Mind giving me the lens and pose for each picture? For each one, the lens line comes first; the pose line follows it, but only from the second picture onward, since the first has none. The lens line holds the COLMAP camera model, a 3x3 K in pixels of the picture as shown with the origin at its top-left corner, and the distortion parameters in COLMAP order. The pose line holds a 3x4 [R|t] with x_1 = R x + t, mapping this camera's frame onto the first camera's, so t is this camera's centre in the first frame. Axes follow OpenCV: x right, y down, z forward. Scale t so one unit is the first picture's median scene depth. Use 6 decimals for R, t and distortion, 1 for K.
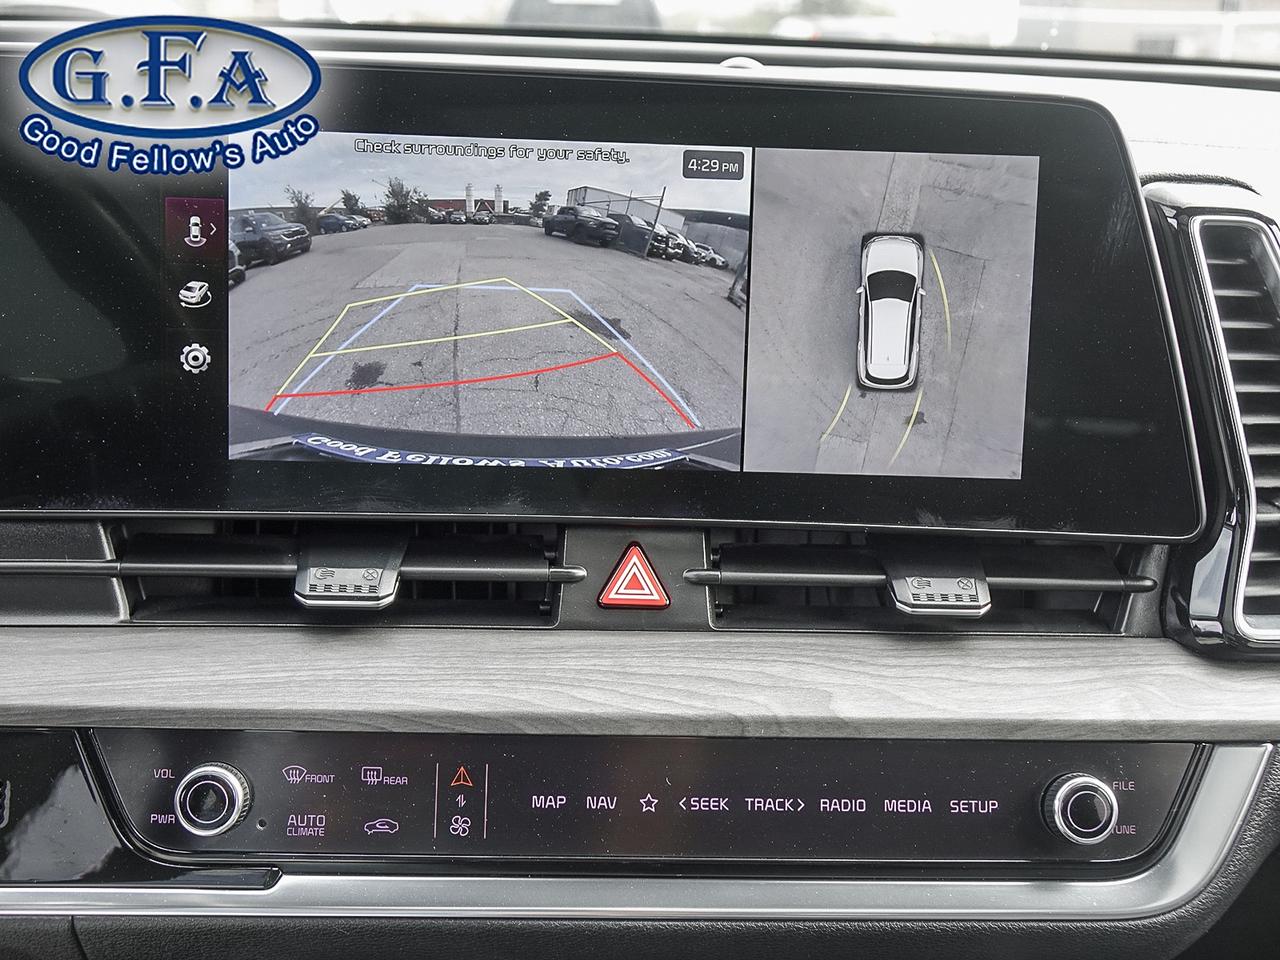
lens RADIAL K [[1373.2, 0, 636.4], [0, 1373.2, 474.8], [0, 0, 1]] dist [-0.010809, 0.000000]
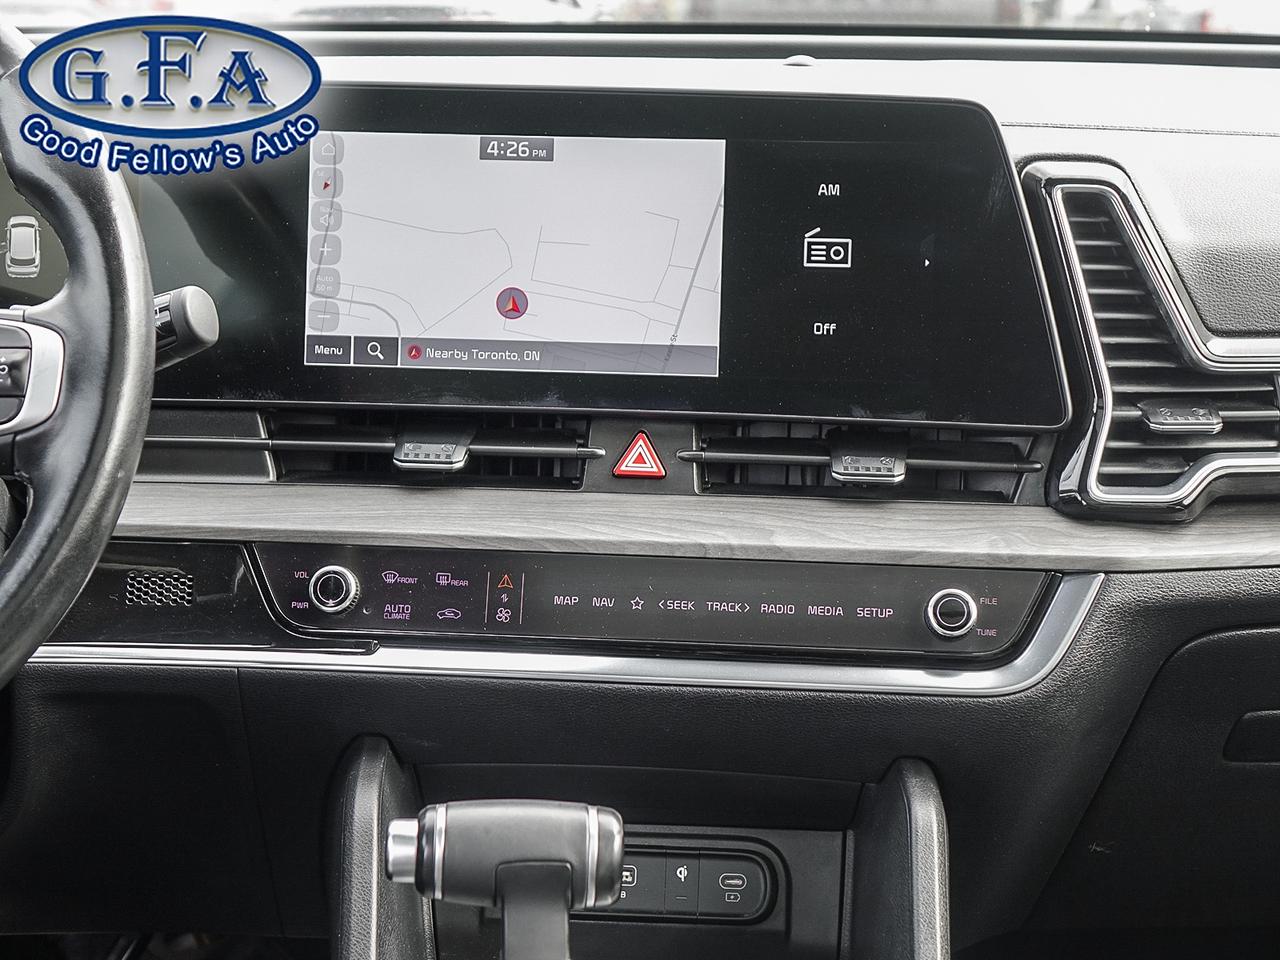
lens RADIAL K [[2331.7, 0, 635.0], [0, 2331.7, 478.4], [0, 0, 1]] dist [-0.018838, 0.000000]
pose [[0.990233, 0.006173, -0.139286, 0.321168], [-0.017850, 0.996411, -0.082742, 0.294900], [0.138276, 0.084420, 0.986789, -1.290834]]
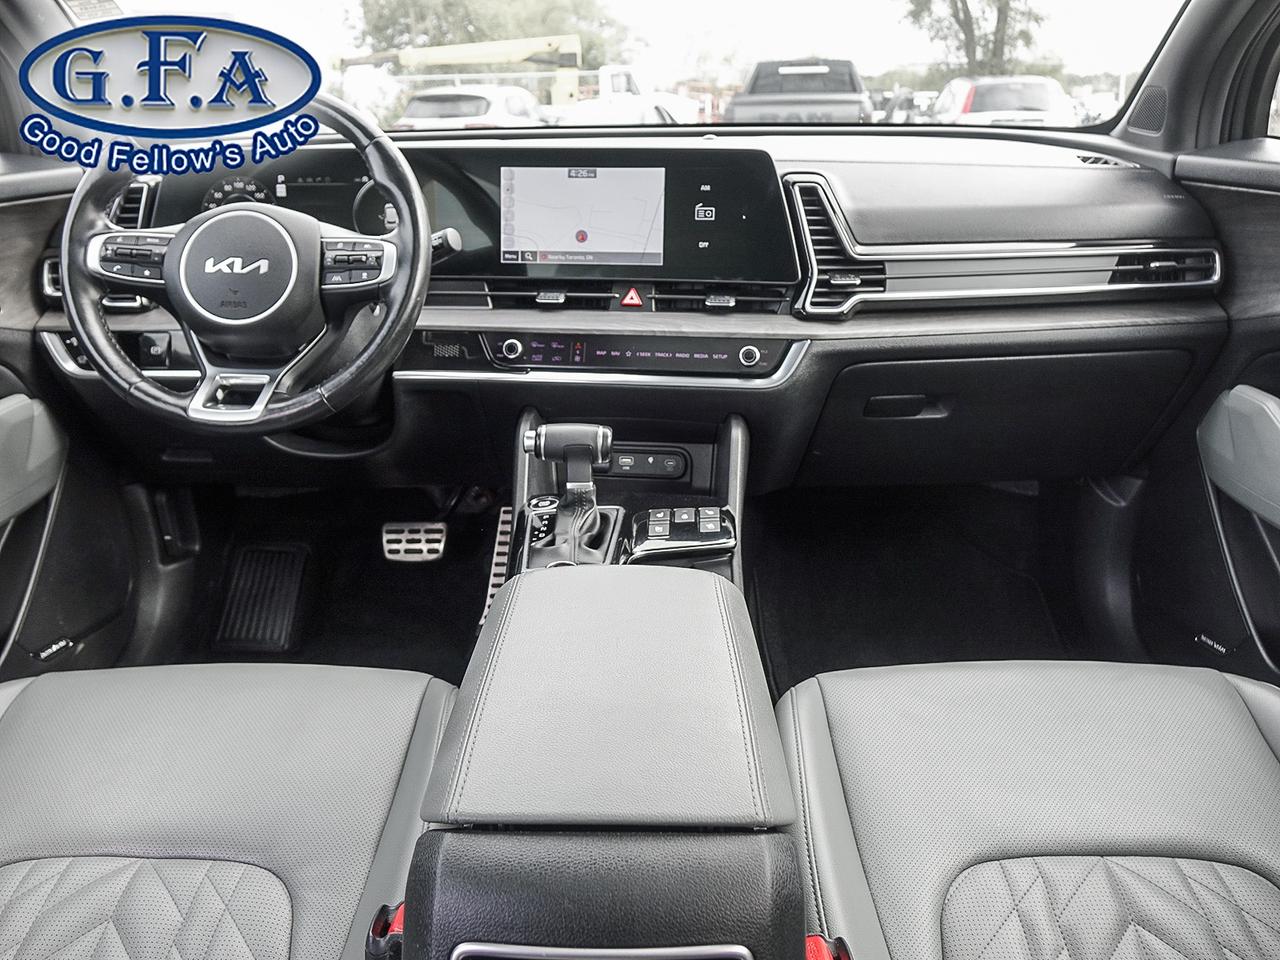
lens RADIAL K [[989.1, 0, 643.4], [0, 989.1, 482.3], [0, 0, 1]] dist [-0.000784, -0.005337]
pose [[0.979046, 0.029448, -0.201499, 0.554964], [-0.016854, 0.997812, 0.063933, 0.390939], [0.202941, -0.059197, 0.977400, -1.484624]]
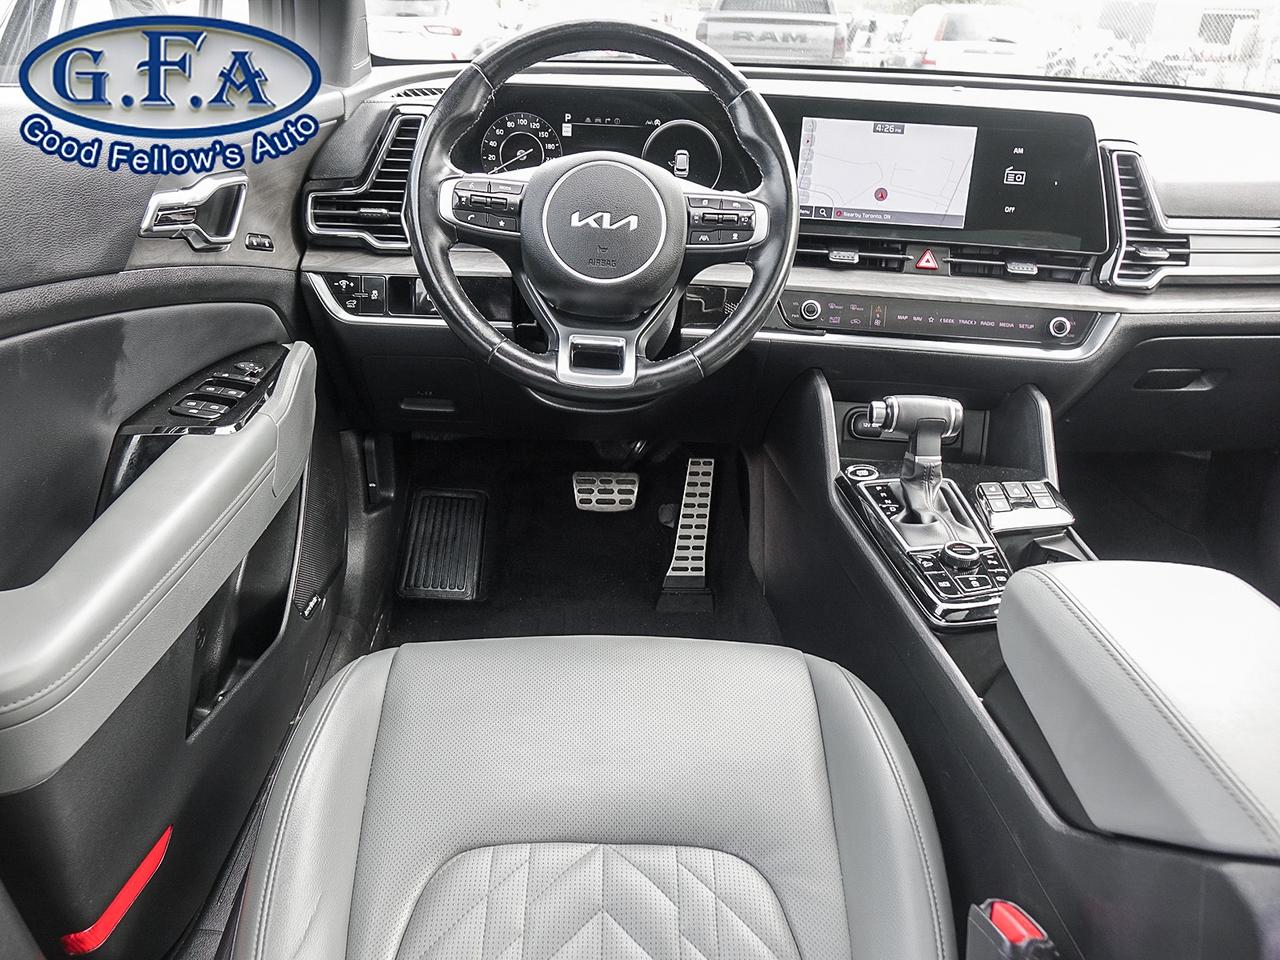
lens RADIAL K [[989.1, 0, 638.2], [0, 989.1, 479.9], [0, 0, 1]] dist [-0.000784, -0.005337]
pose [[0.989791, 0.067224, -0.125674, -0.373875], [-0.049497, 0.989026, 0.139204, 0.315821], [0.133653, -0.131562, 0.982257, -1.589329]]
